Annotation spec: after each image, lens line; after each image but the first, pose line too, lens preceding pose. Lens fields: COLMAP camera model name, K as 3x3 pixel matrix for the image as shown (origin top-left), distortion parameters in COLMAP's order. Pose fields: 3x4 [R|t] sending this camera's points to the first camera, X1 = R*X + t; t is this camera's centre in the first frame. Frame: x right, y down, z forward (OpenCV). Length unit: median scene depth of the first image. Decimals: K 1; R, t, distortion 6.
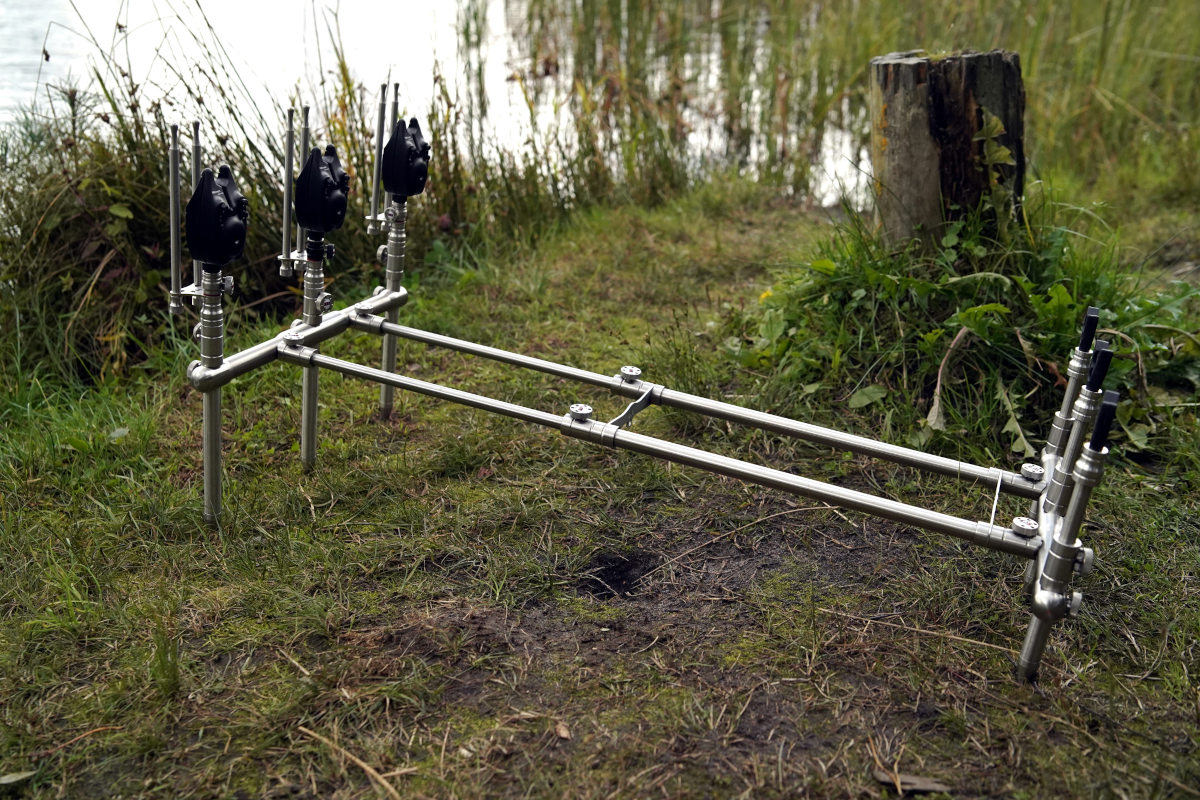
lens RADIAL K [[1188.4, 0, 600.0], [0, 1188.4, 400.0], [0, 0, 1]] dist [-0.085782, 0.002039]
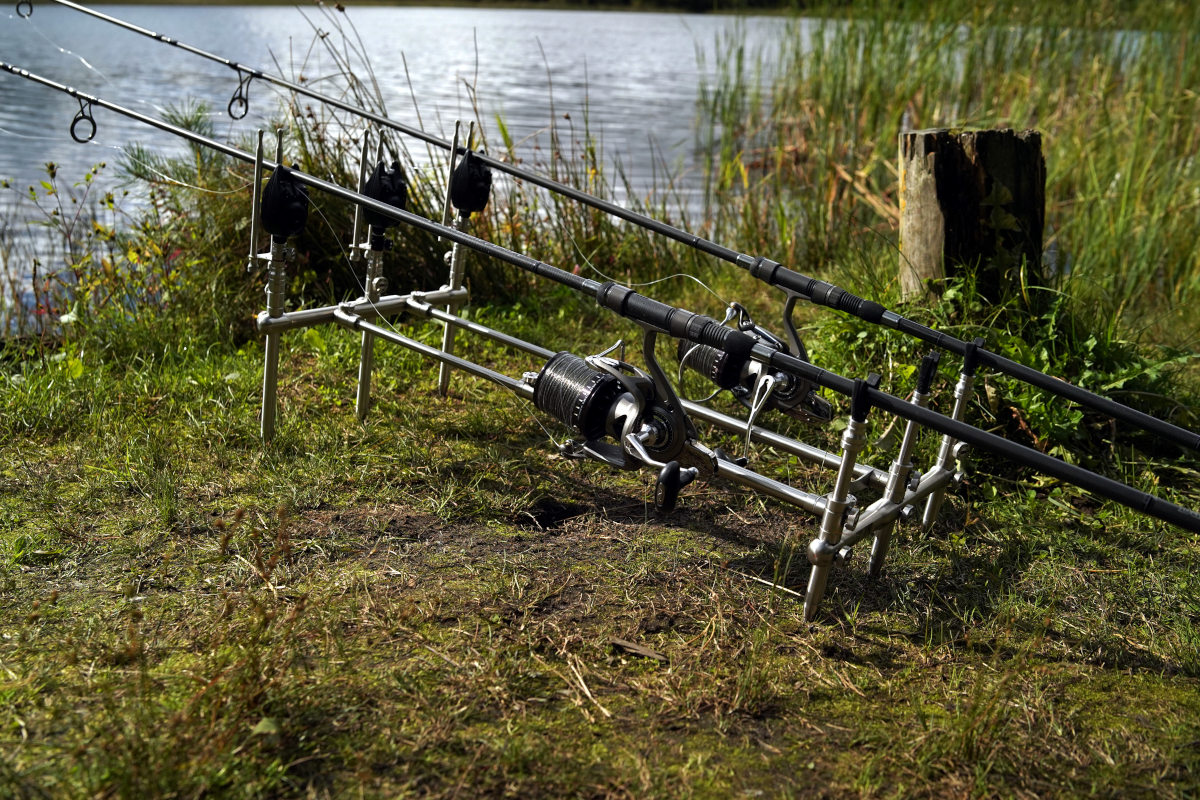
lens RADIAL K [[1188.4, 0, 600.0], [0, 1188.4, 400.0], [0, 0, 1]] dist [-0.085782, 0.002039]
pose [[0.961449, 0.109738, -0.252139, 0.301645], [-0.131447, 0.988786, -0.070881, 0.091817], [0.241533, 0.101291, 0.965092, -0.145059]]
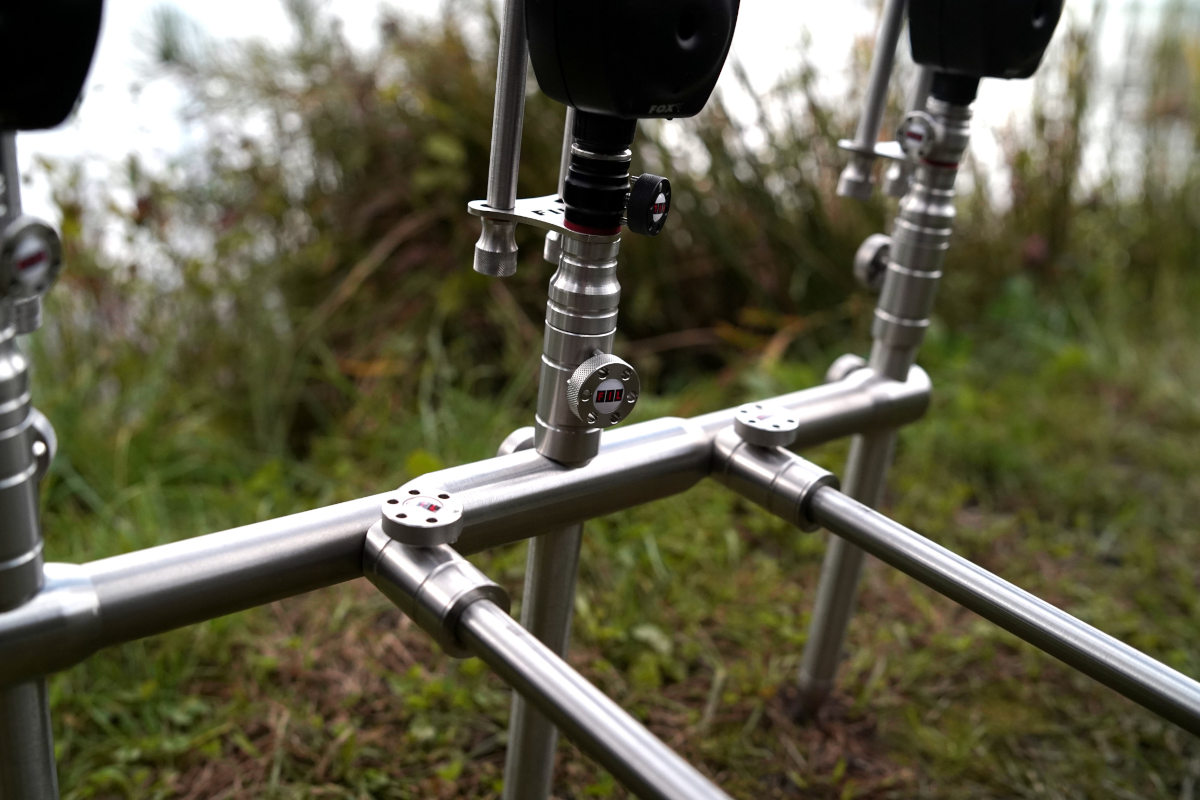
lens RADIAL K [[1188.4, 0, 600.0], [0, 1188.4, 400.0], [0, 0, 1]] dist [-0.085782, 0.002039]
pose [[0.888109, 0.166241, -0.428515, -0.106925], [-0.183795, 0.982965, 0.000418, -0.073537], [0.421285, 0.078388, 0.903534, 0.691893]]
